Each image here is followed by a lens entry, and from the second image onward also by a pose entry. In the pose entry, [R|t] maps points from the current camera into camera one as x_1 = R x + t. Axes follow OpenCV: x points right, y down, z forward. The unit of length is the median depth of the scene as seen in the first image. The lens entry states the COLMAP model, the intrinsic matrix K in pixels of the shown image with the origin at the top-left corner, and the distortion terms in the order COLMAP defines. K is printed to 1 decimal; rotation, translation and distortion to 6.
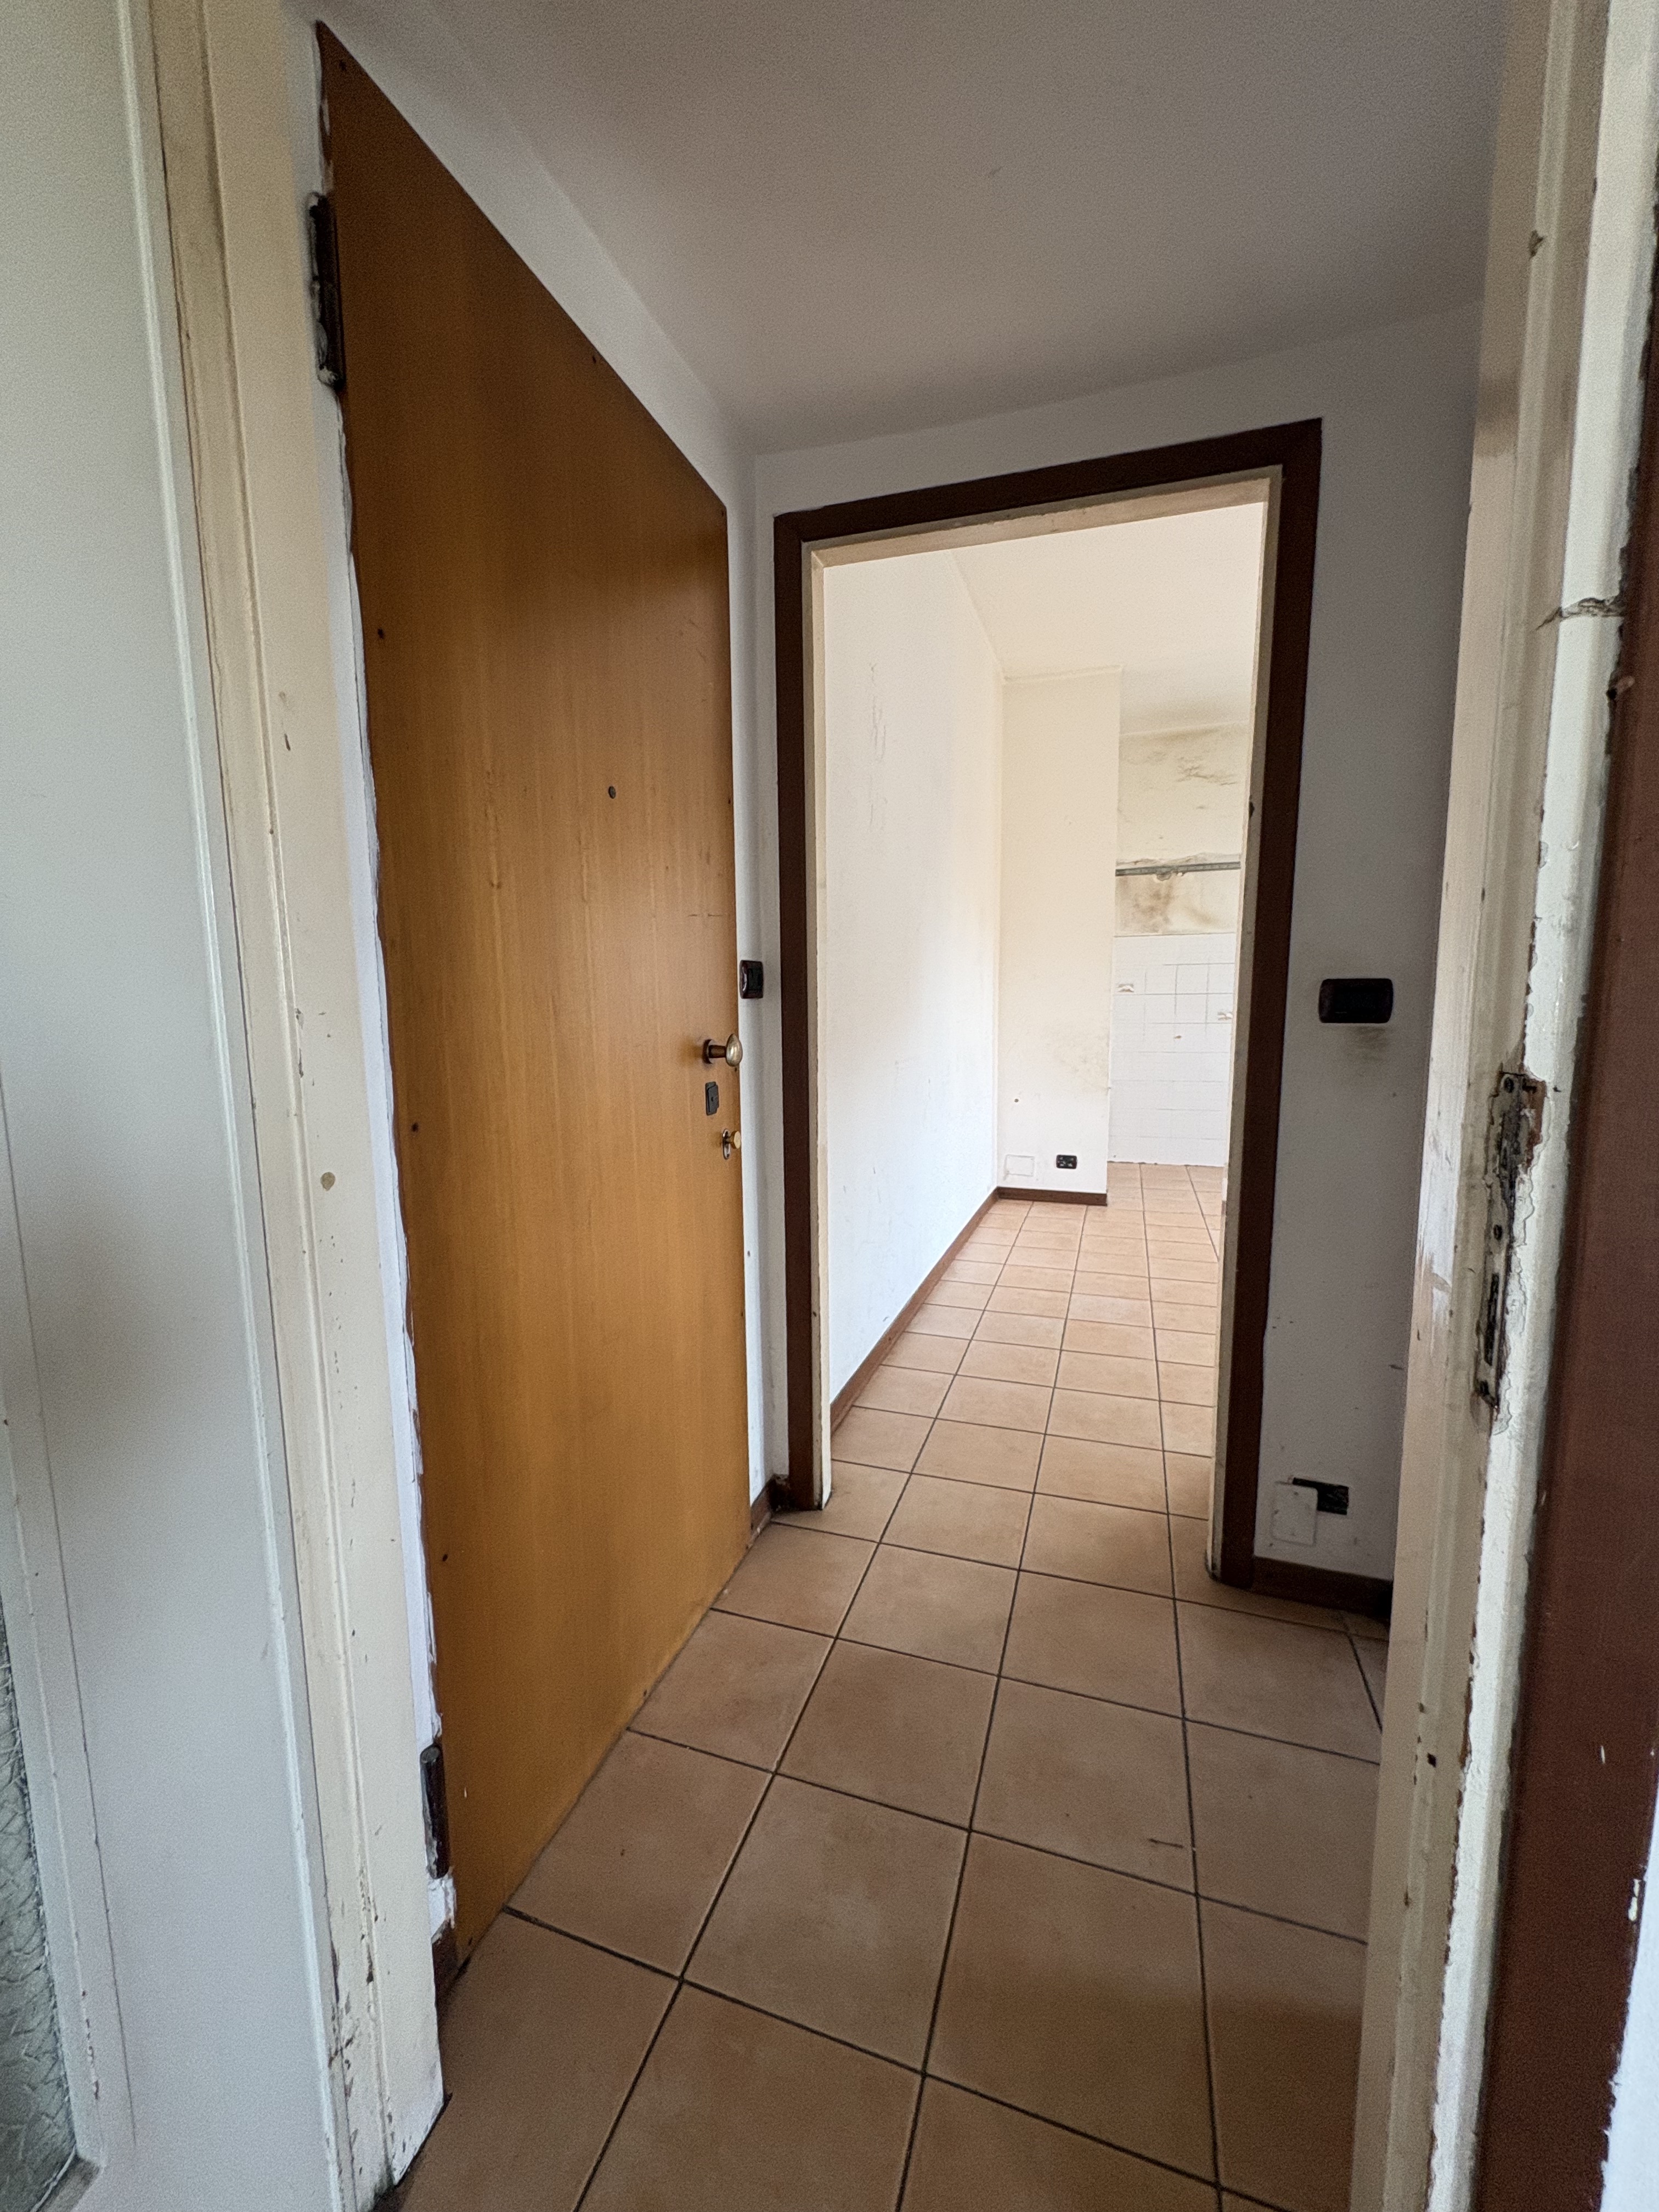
lens RADIAL K [[879.8, 0, 827.5], [0, 879.8, 1109.7], [0, 0, 1]] dist [-0.001759, -0.000132]
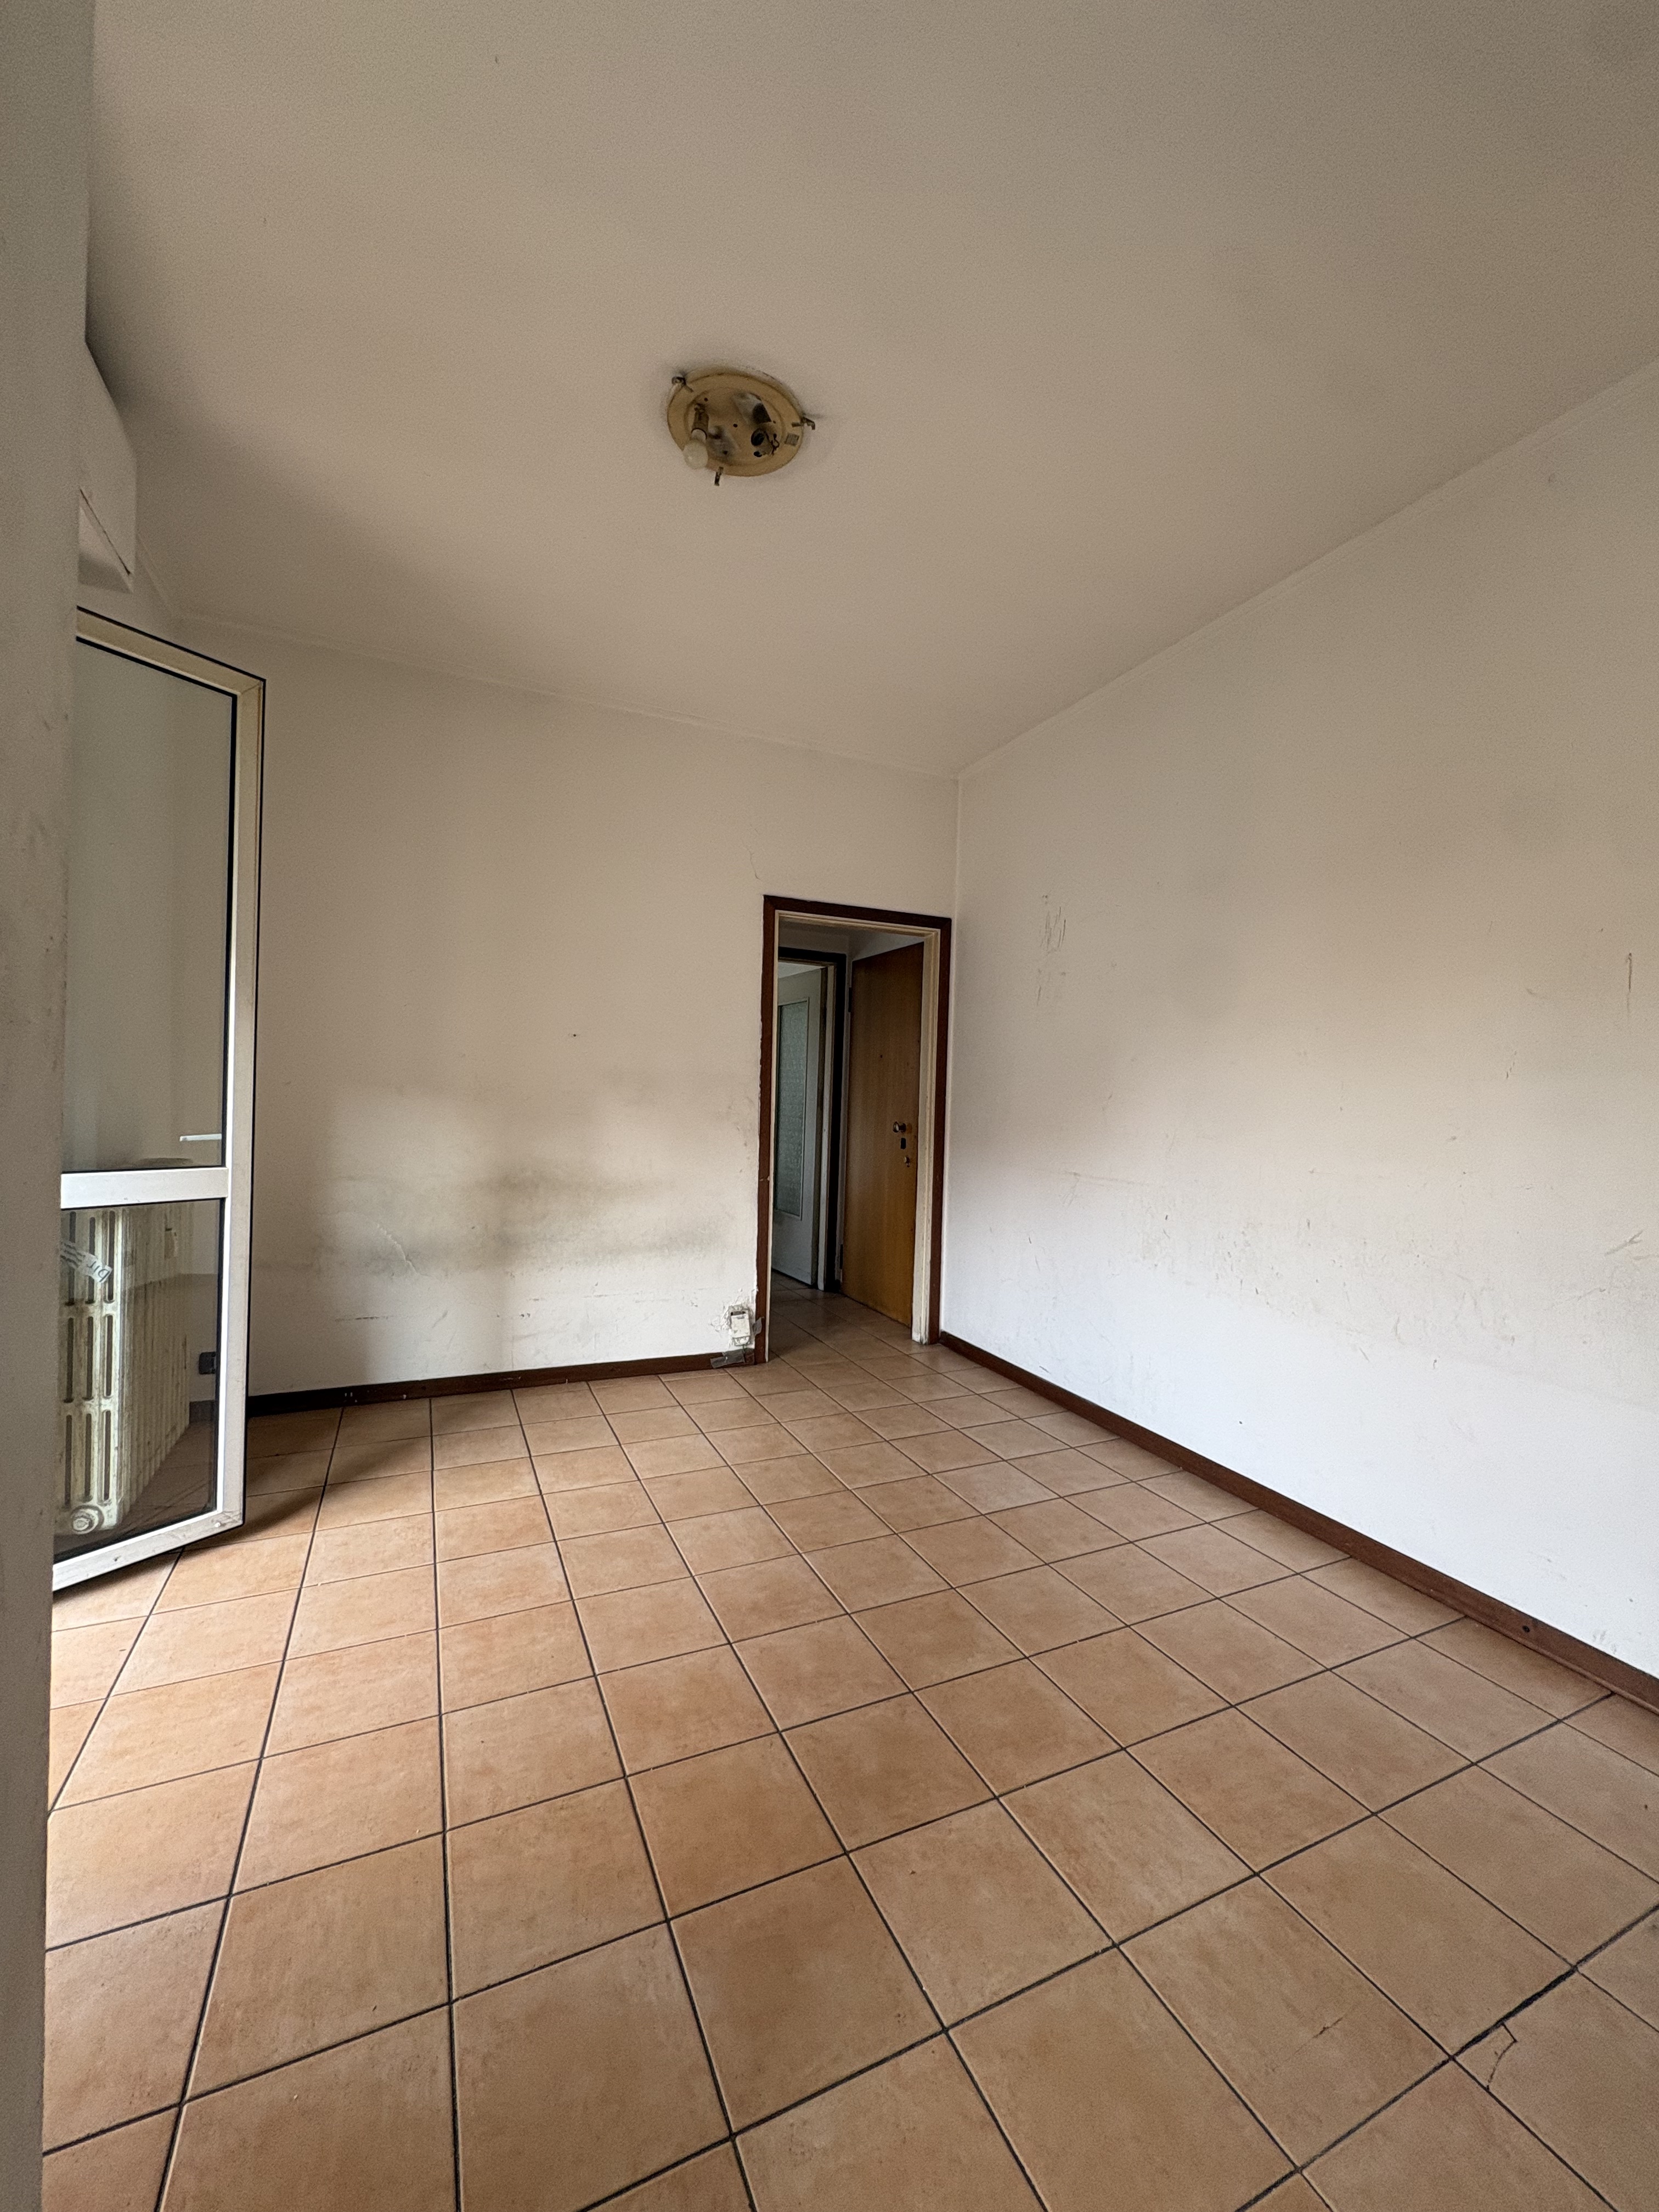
lens RADIAL K [[879.8, 0, 836.2], [0, 879.8, 1107.7], [0, 0, 1]] dist [-0.001759, -0.000132]
pose [[-0.720086, -0.002501, -0.693880, 0.587824], [-0.111081, 0.987512, 0.111716, -0.123587], [0.684936, 0.157522, -0.711372, 0.824717]]
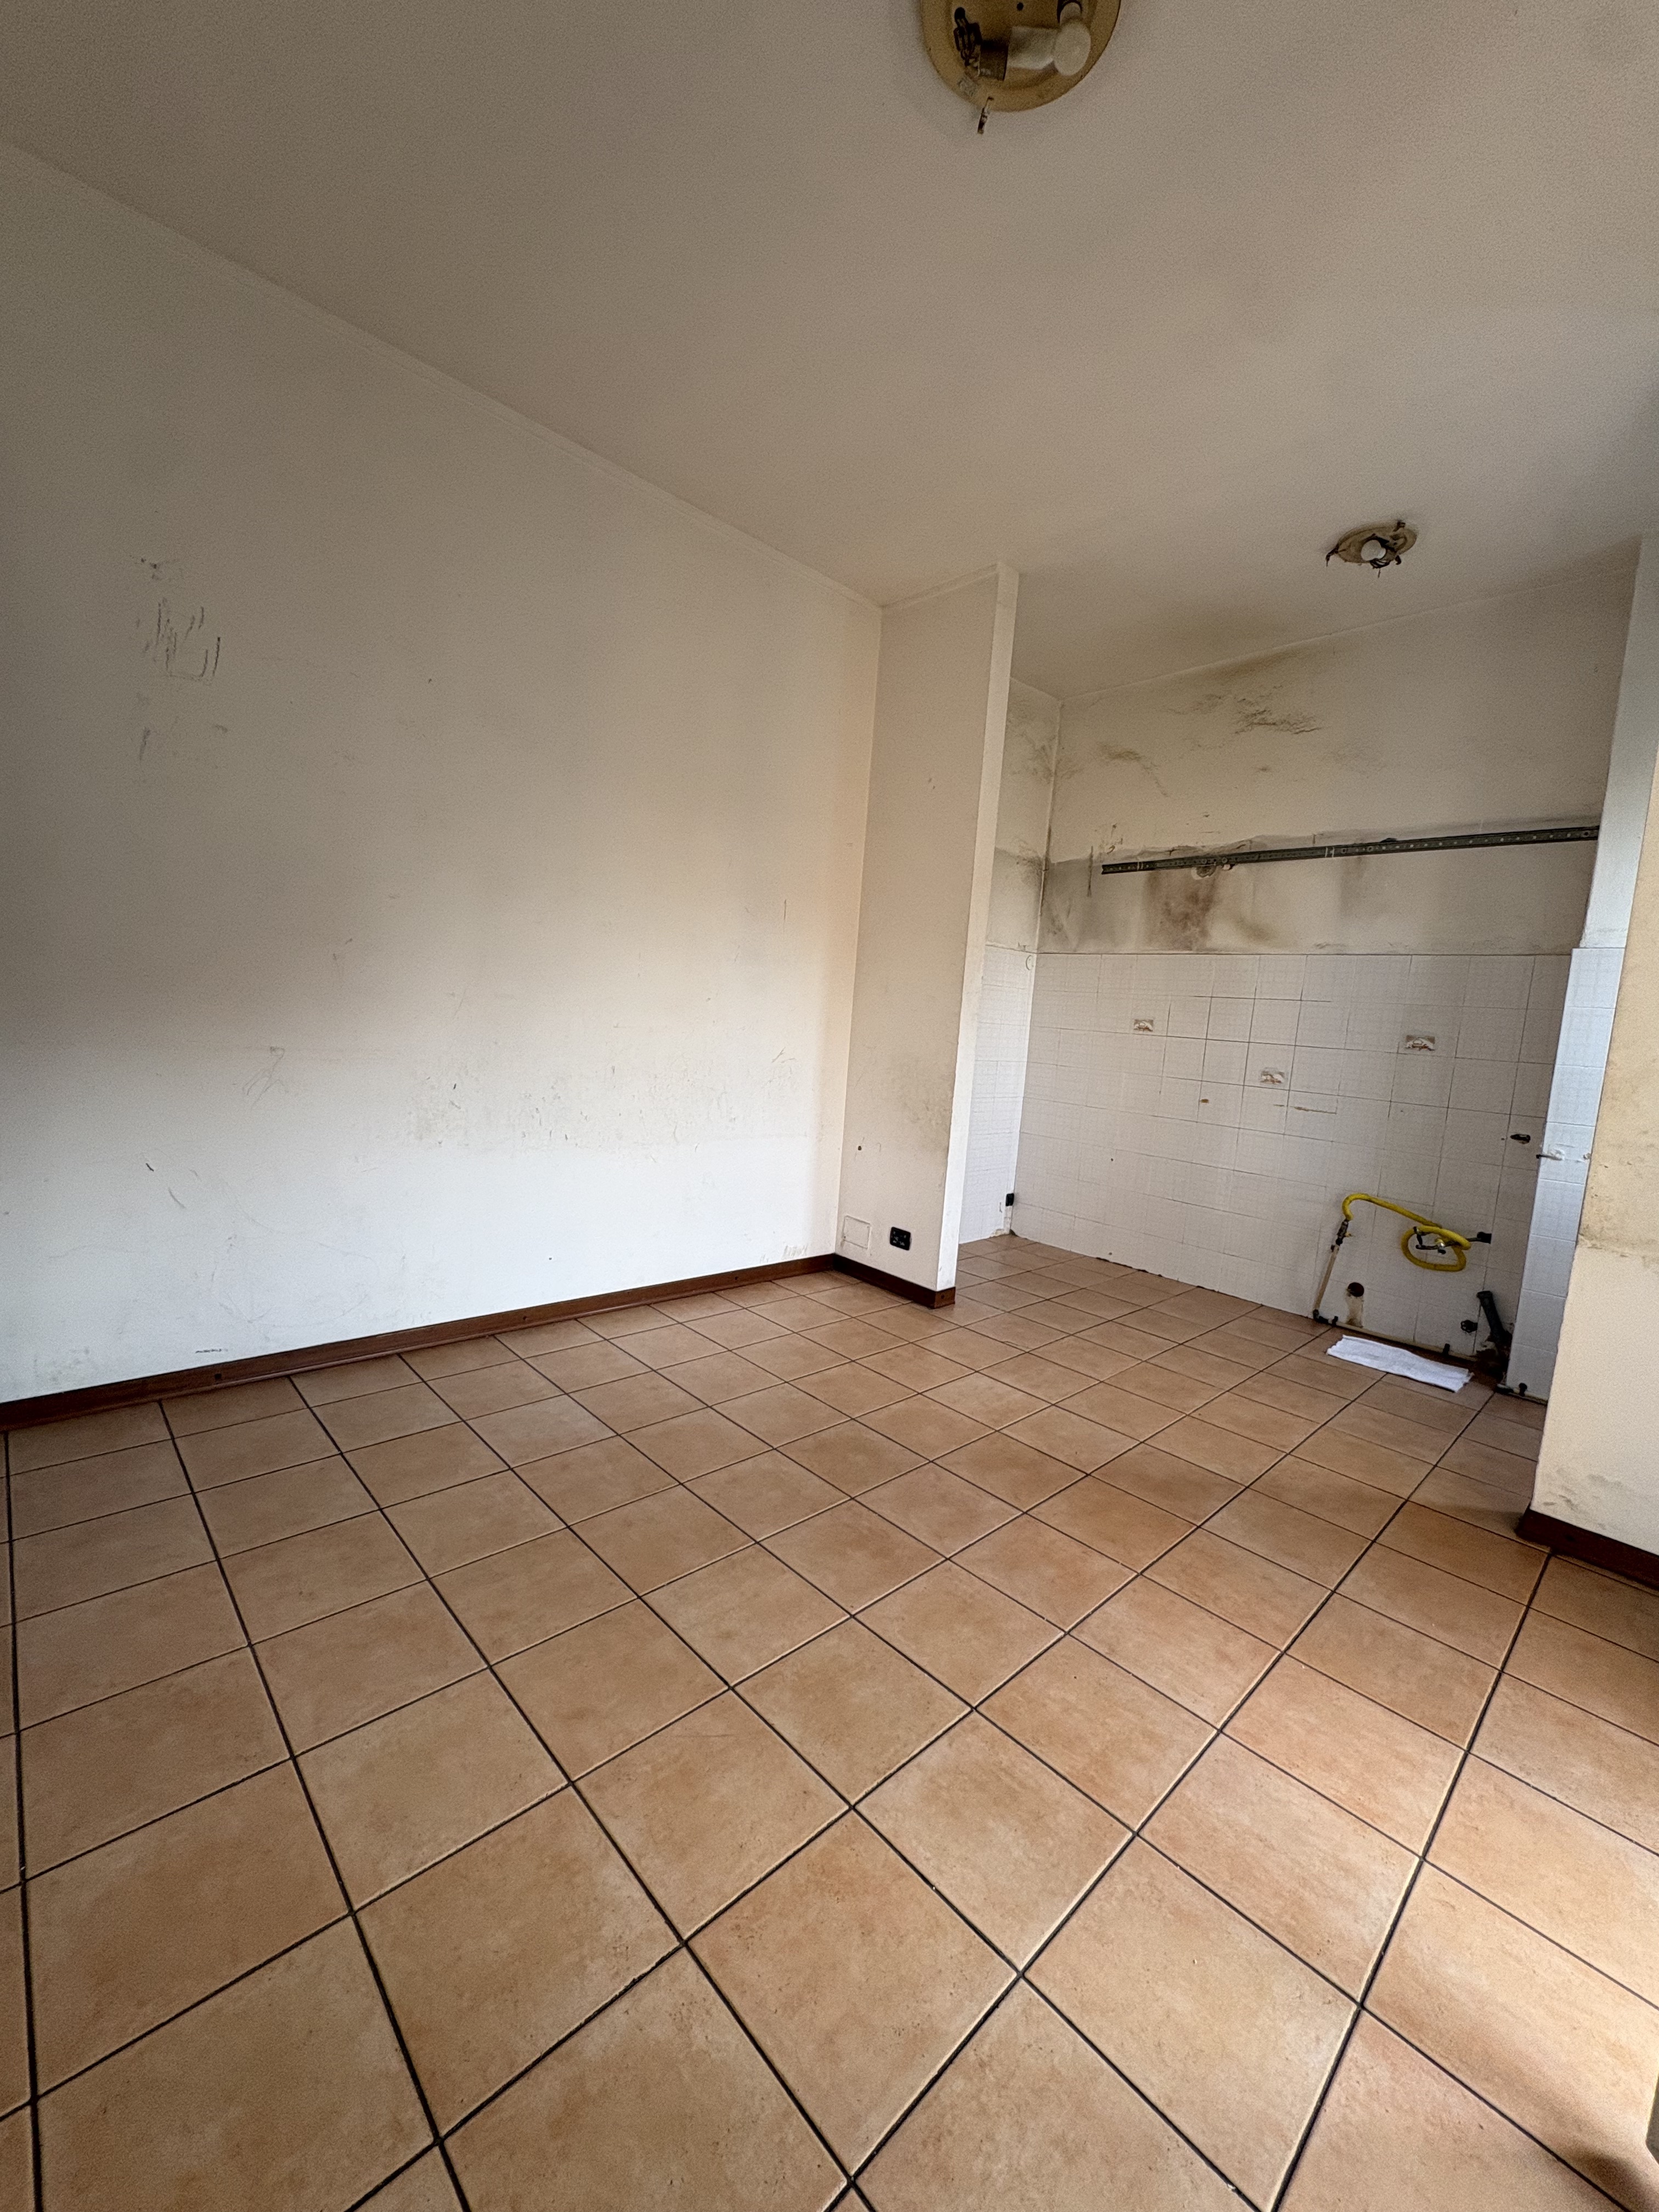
lens RADIAL K [[879.8, 0, 829.4], [0, 879.8, 1109.3], [0, 0, 1]] dist [-0.001759, -0.000132]
pose [[0.880398, 0.128938, -0.456372, 0.470111], [-0.141935, 0.989859, 0.005853, -0.039102], [0.452498, 0.059622, 0.889770, 0.256388]]
